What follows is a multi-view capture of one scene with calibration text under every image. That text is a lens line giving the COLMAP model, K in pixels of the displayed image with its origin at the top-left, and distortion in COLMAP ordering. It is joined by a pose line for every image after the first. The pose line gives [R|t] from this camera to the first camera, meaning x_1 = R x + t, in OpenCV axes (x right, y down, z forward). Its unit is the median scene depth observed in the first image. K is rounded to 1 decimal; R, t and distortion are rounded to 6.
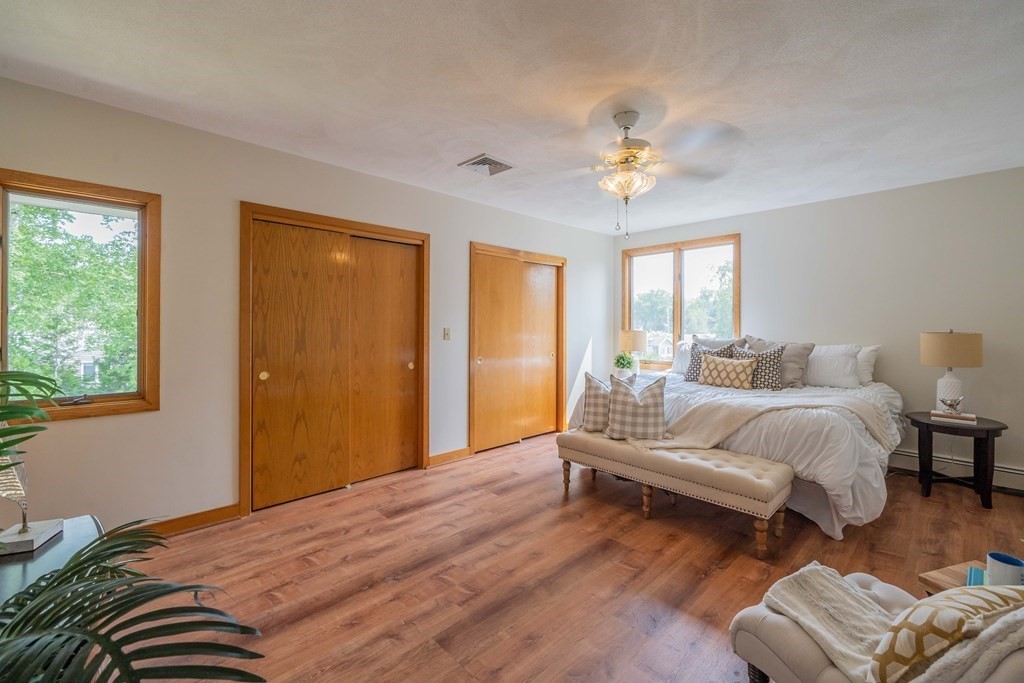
lens RADIAL K [[424.6, 0, 529.6], [0, 424.6, 328.1], [0, 0, 1]] dist [-0.000803, 0.000006]
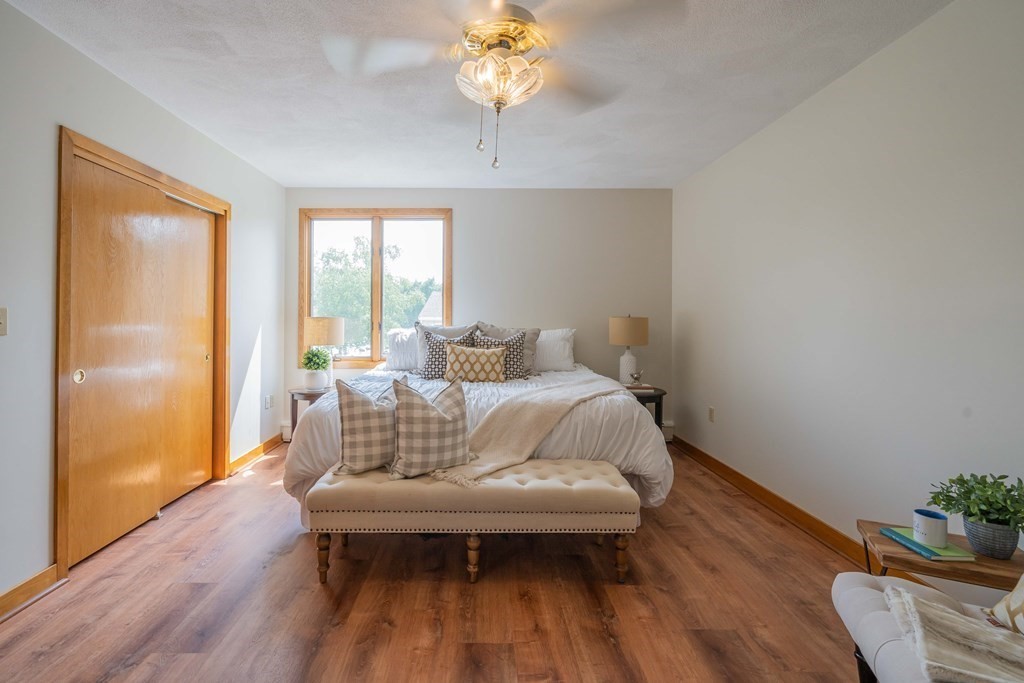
lens RADIAL K [[456.5, 0, 475.6], [0, 456.5, 318.7], [0, 0, 1]] dist [-0.002643, 0.000217]
pose [[0.709136, -0.001465, 0.705071, -0.208646], [0.004403, 0.999988, -0.002351, 0.016510], [-0.705058, 0.004771, 0.709133, 0.394855]]
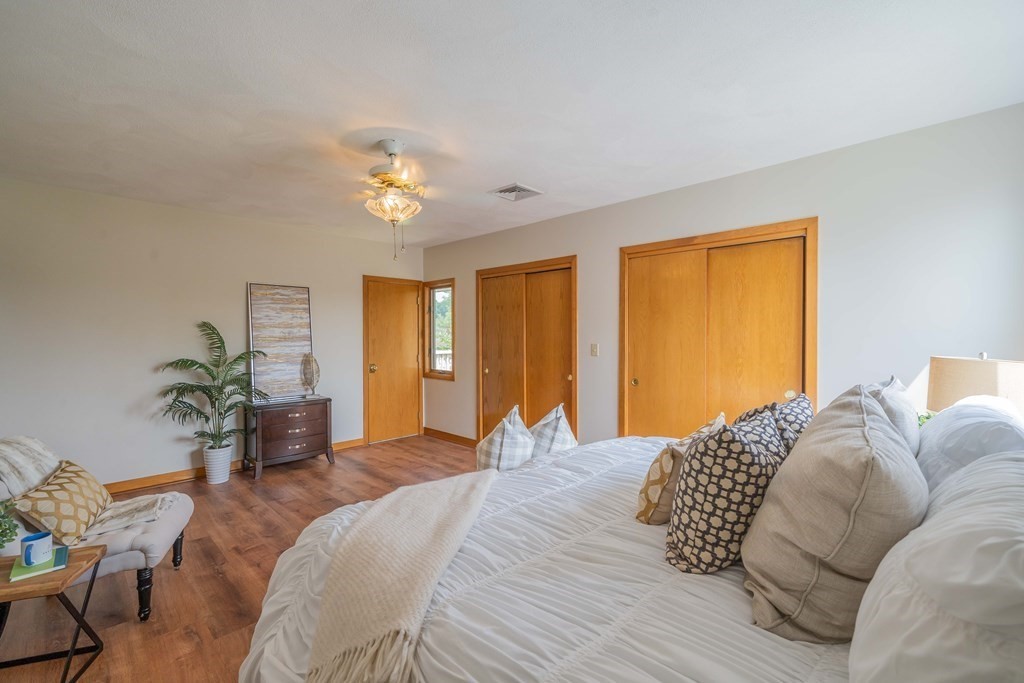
lens RADIAL K [[435.2, 0, 512.0], [0, 435.2, 341.5], [0, 0, 1]] dist [-0.002170, -0.000160]
pose [[0.016583, 0.009897, -0.999814, 0.964055], [-0.005353, 0.999938, 0.009810, -0.018235], [0.999848, 0.005189, 0.016634, 0.943390]]
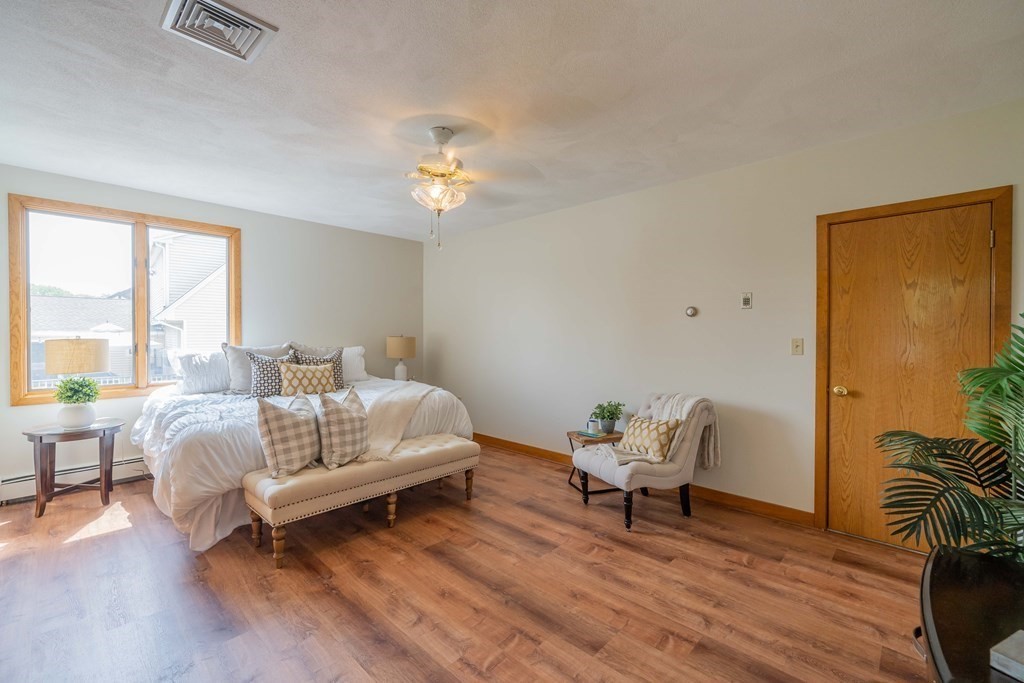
lens RADIAL K [[435.2, 0, 512.0], [0, 435.2, 341.5], [0, 0, 1]] dist [-0.002170, -0.000160]
pose [[-0.027368, -0.021760, 0.999389, -0.625598], [0.002132, 0.999759, 0.021827, -0.005210], [-0.999623, 0.002728, -0.027315, 0.630906]]
